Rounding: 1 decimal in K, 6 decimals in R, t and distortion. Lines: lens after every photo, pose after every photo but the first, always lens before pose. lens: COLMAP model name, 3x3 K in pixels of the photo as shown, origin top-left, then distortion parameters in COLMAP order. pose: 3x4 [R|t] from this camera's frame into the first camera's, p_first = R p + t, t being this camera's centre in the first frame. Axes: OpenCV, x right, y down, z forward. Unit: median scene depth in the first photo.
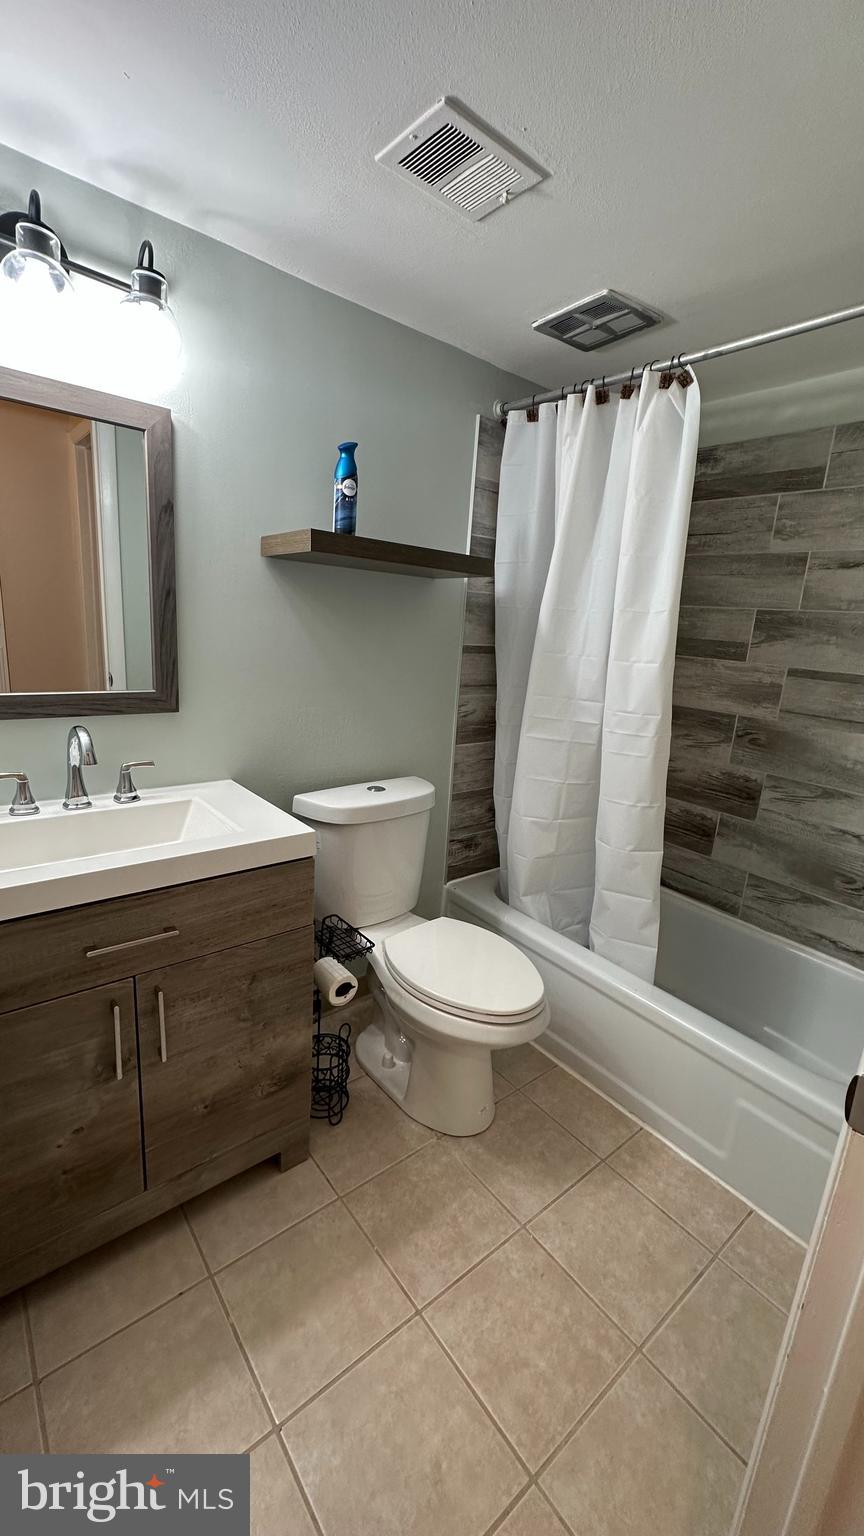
lens RADIAL K [[613.8, 0, 435.2], [0, 613.8, 766.5], [0, 0, 1]] dist [-0.006478, 0.001736]
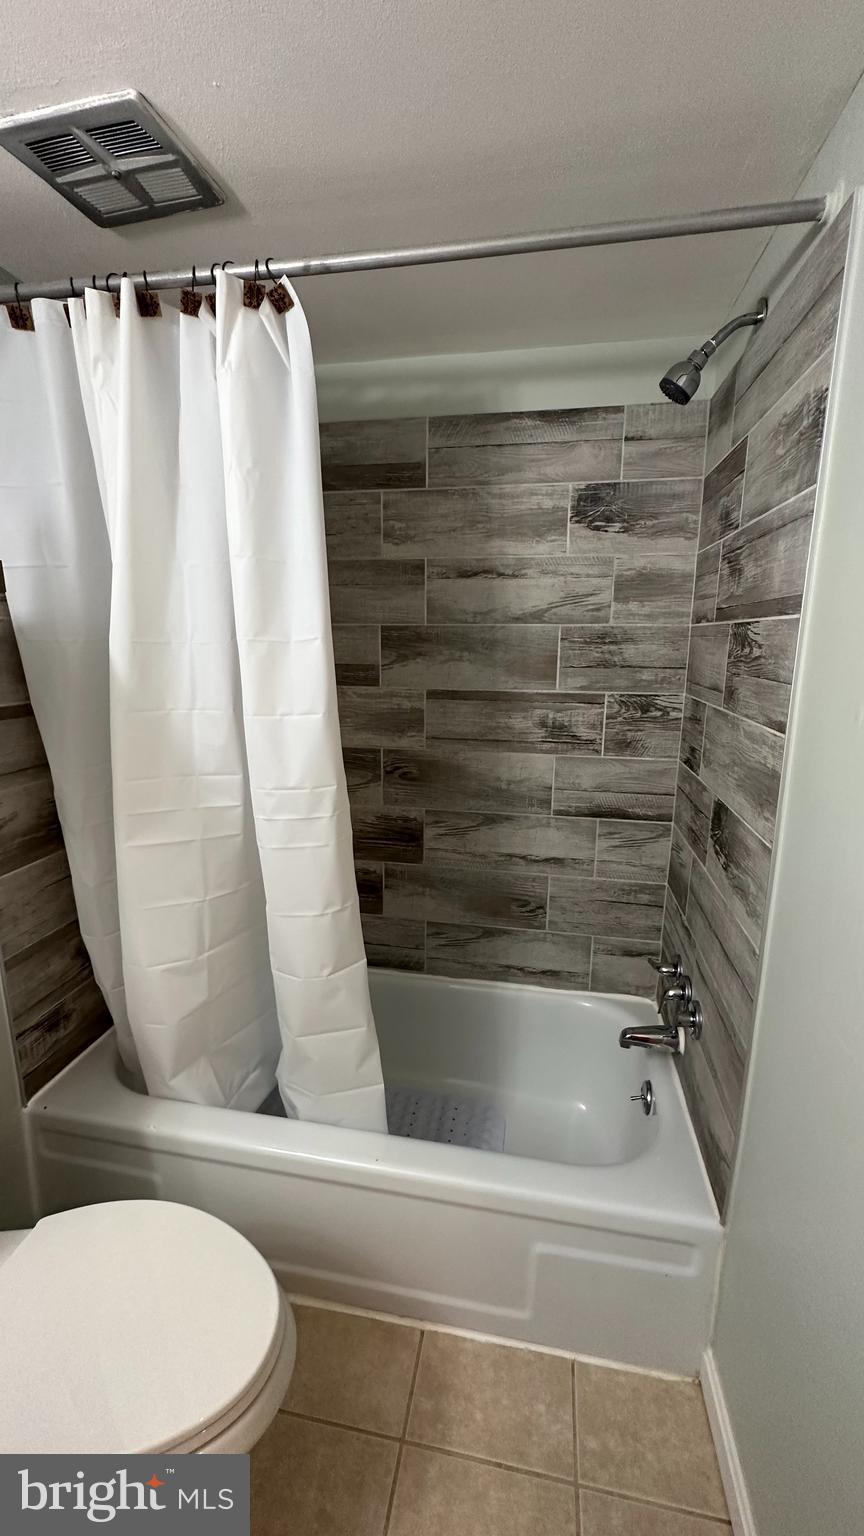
lens RADIAL K [[613.8, 0, 434.1], [0, 613.8, 767.0], [0, 0, 1]] dist [-0.006478, 0.001736]
pose [[0.762460, -0.187923, 0.619145, 0.018293], [0.193953, 0.979272, 0.058382, -0.114438], [-0.617282, 0.075571, 0.783104, 0.348233]]
